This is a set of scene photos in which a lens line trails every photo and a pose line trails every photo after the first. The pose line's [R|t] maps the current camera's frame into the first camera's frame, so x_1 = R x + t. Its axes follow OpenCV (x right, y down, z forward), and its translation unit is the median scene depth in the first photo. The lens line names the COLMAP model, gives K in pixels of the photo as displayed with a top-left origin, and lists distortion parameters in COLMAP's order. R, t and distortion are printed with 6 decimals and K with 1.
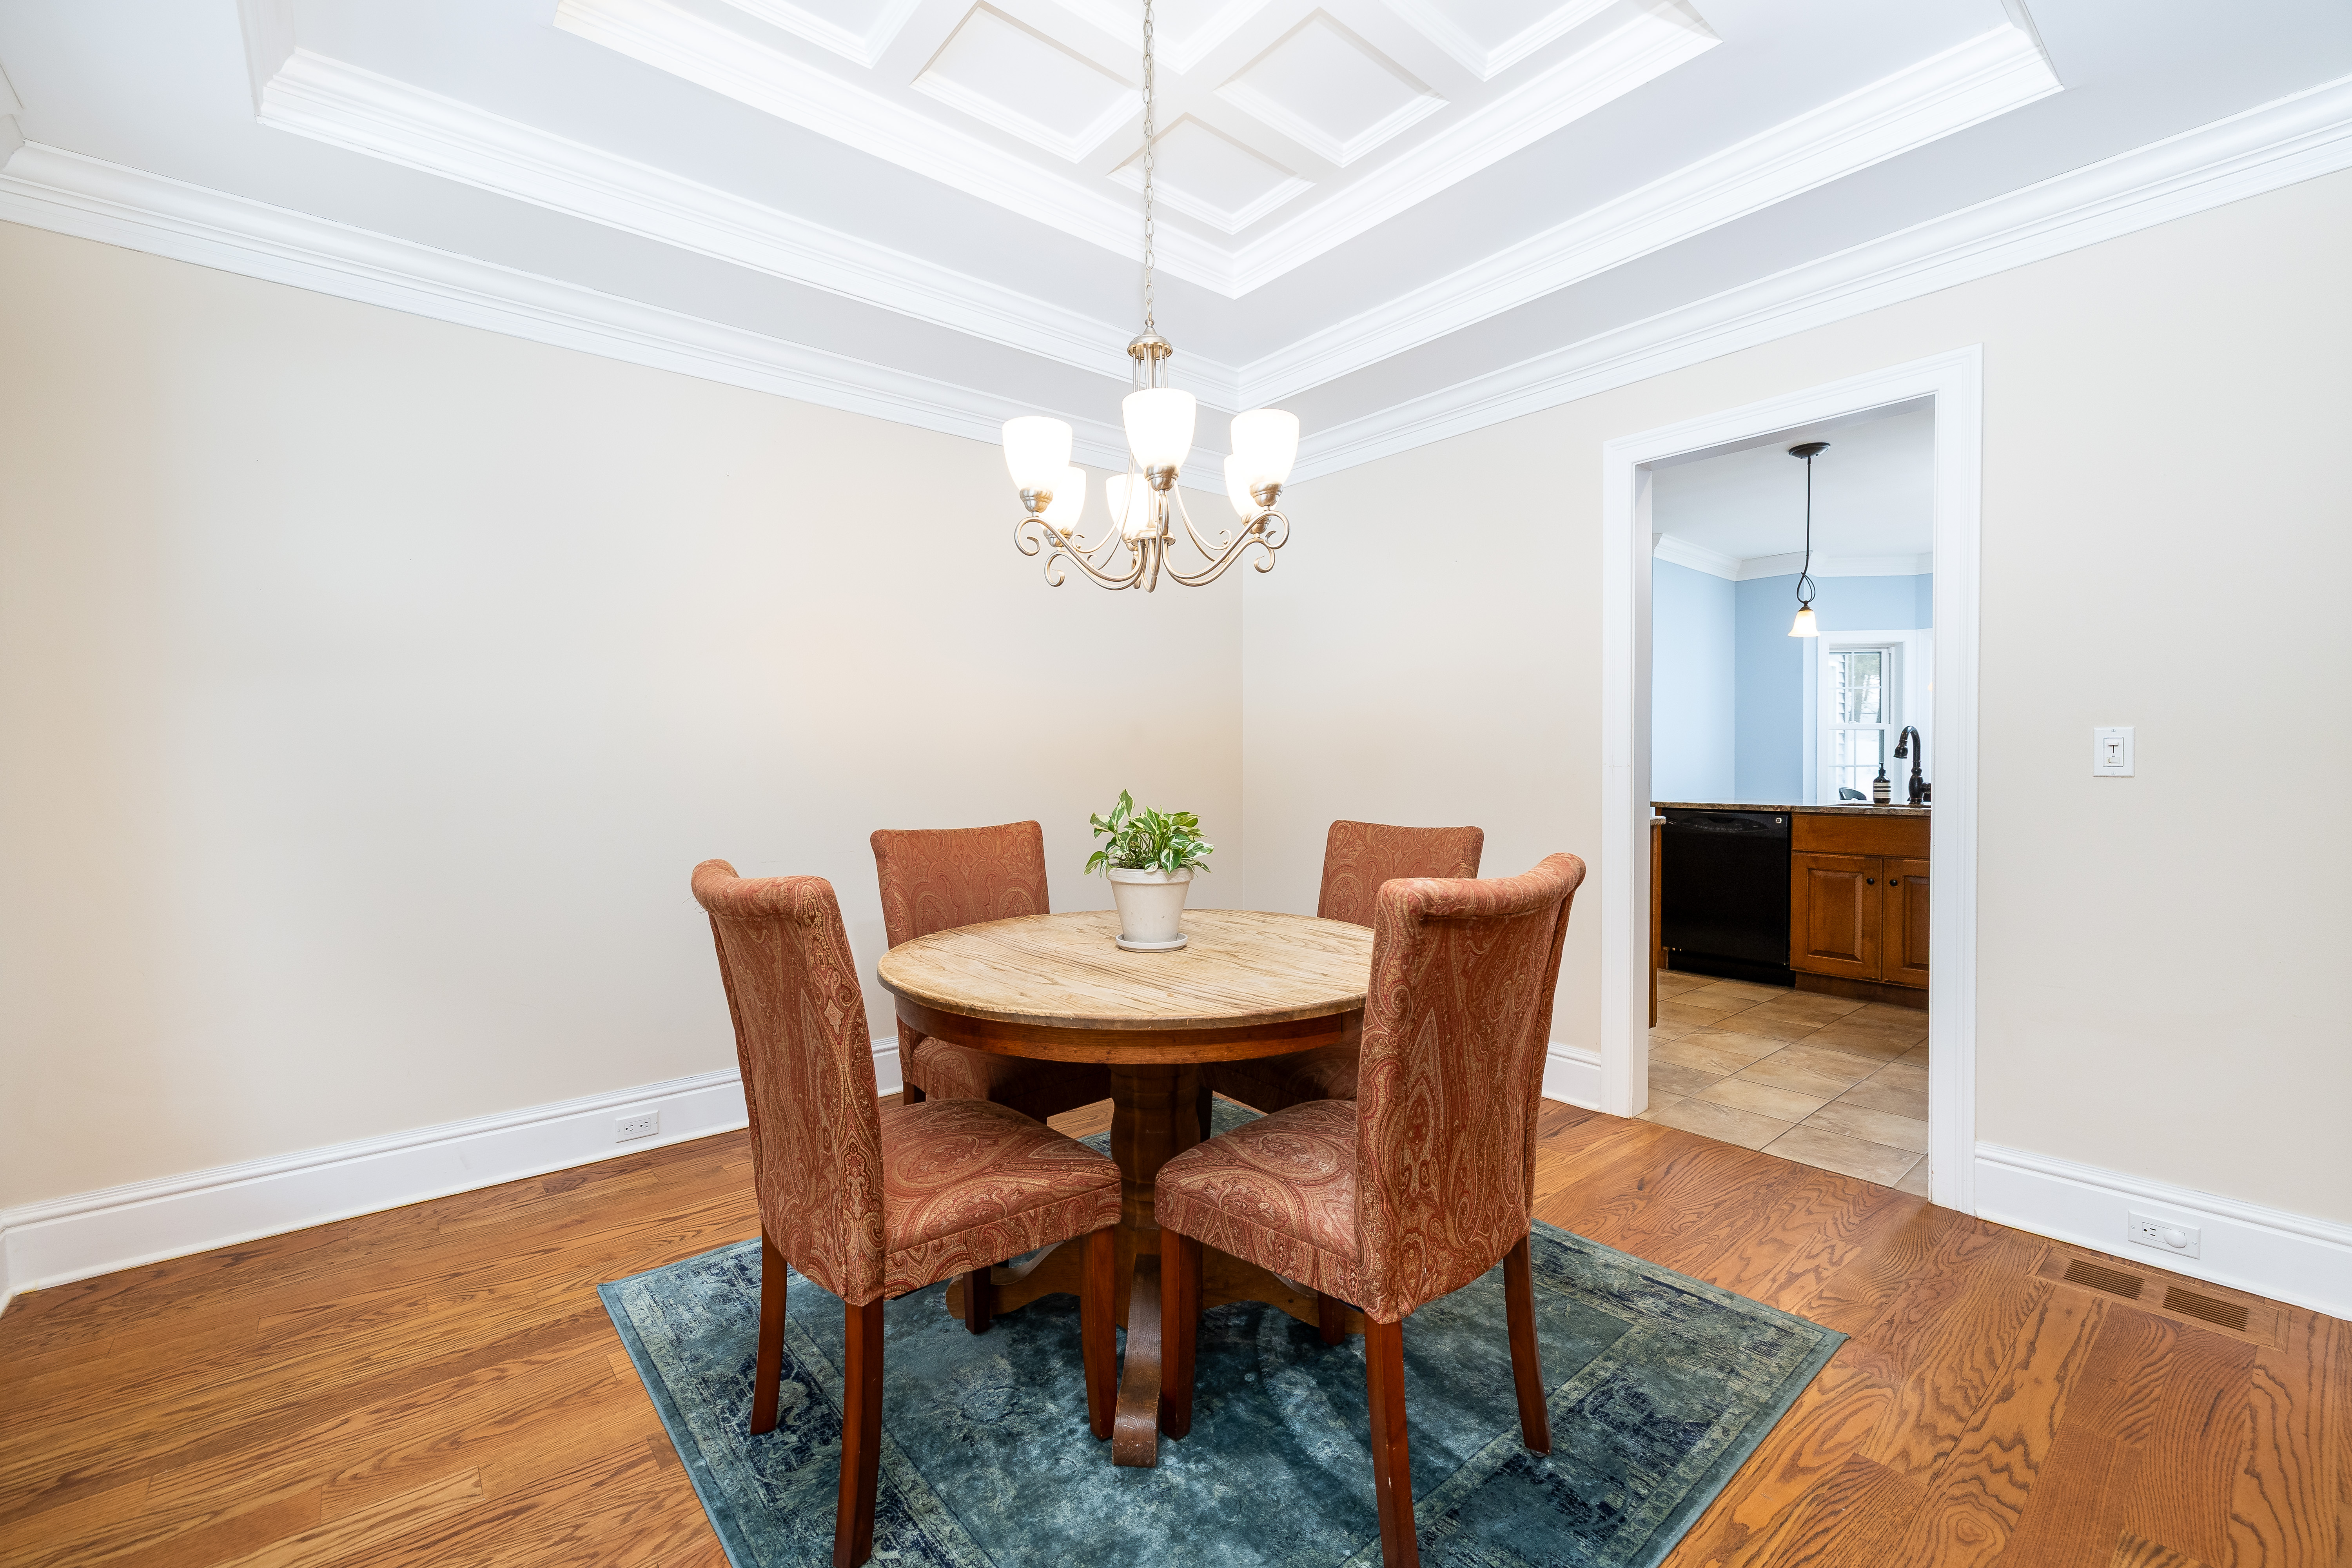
lens RADIAL K [[992.2, 0, 1164.5], [0, 992.2, 777.8], [0, 0, 1]] dist [0.002080, 0.000341]
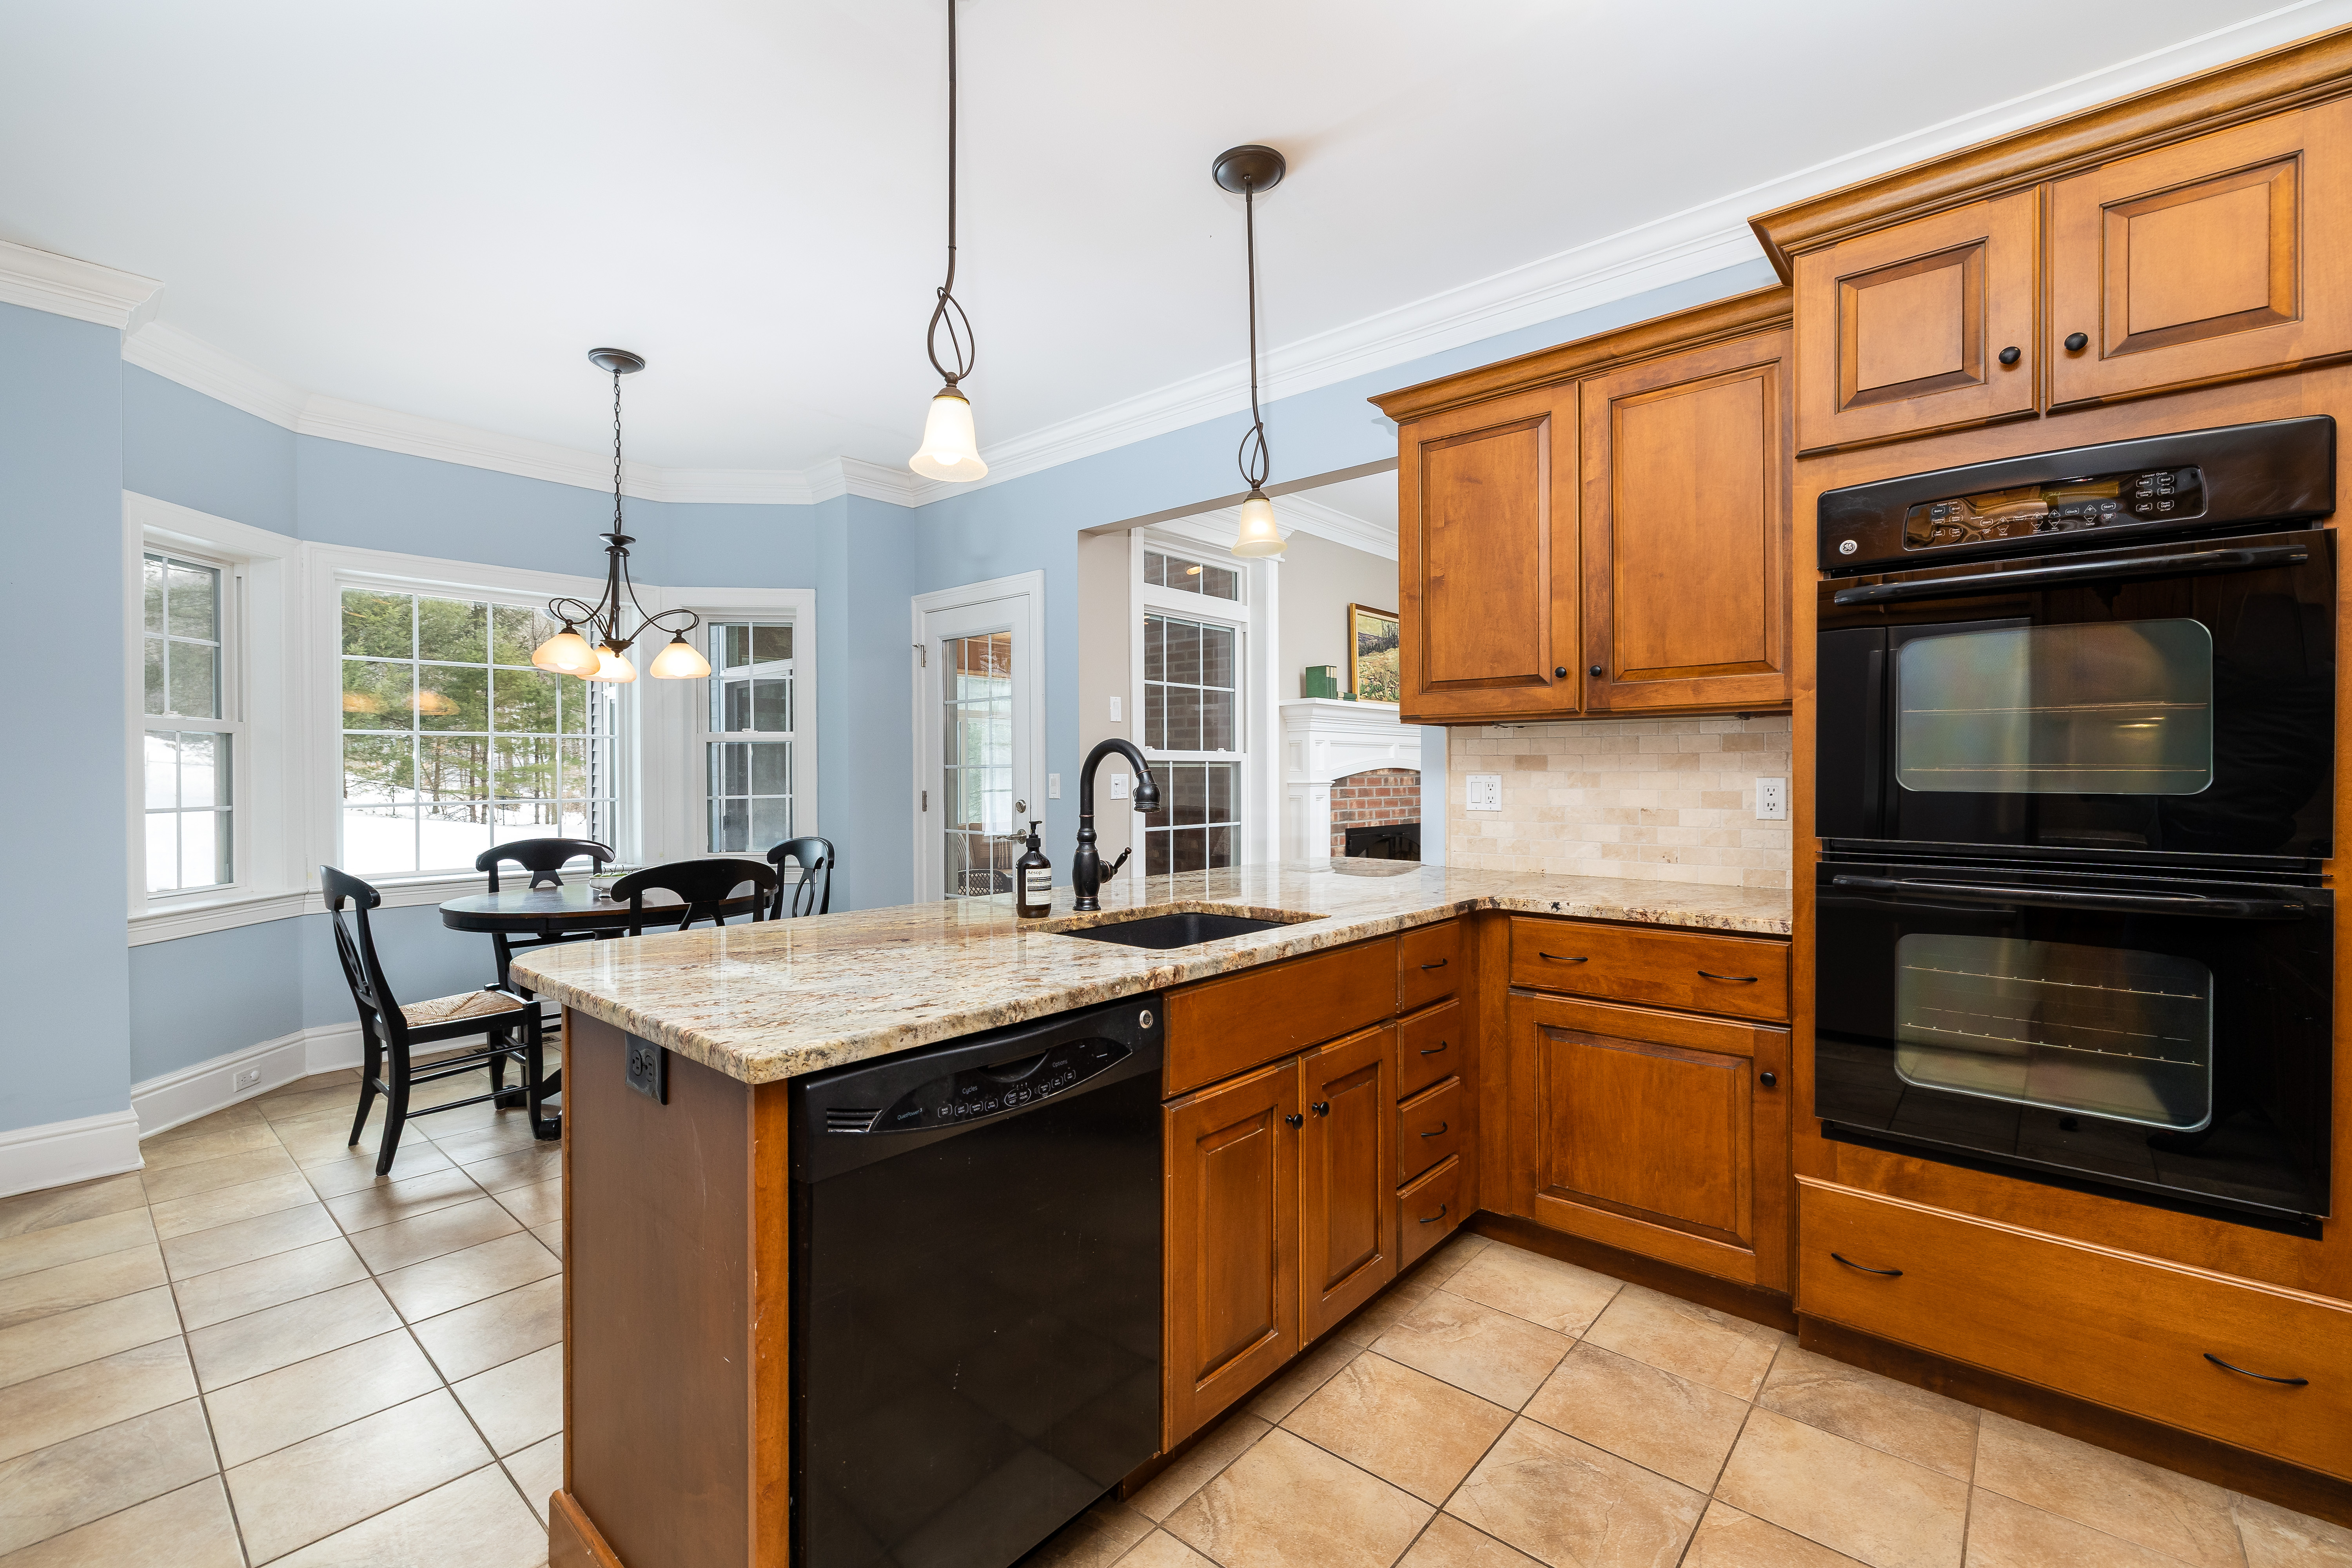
lens RADIAL K [[992.2, 0, 1154.2], [0, 992.2, 775.4], [0, 0, 1]] dist [0.002080, 0.000341]
pose [[-0.148787, 0.001438, 0.988868, 0.299822], [0.013905, 0.999903, 0.000638, -0.035371], [-0.988771, 0.013845, -0.148793, 1.032703]]
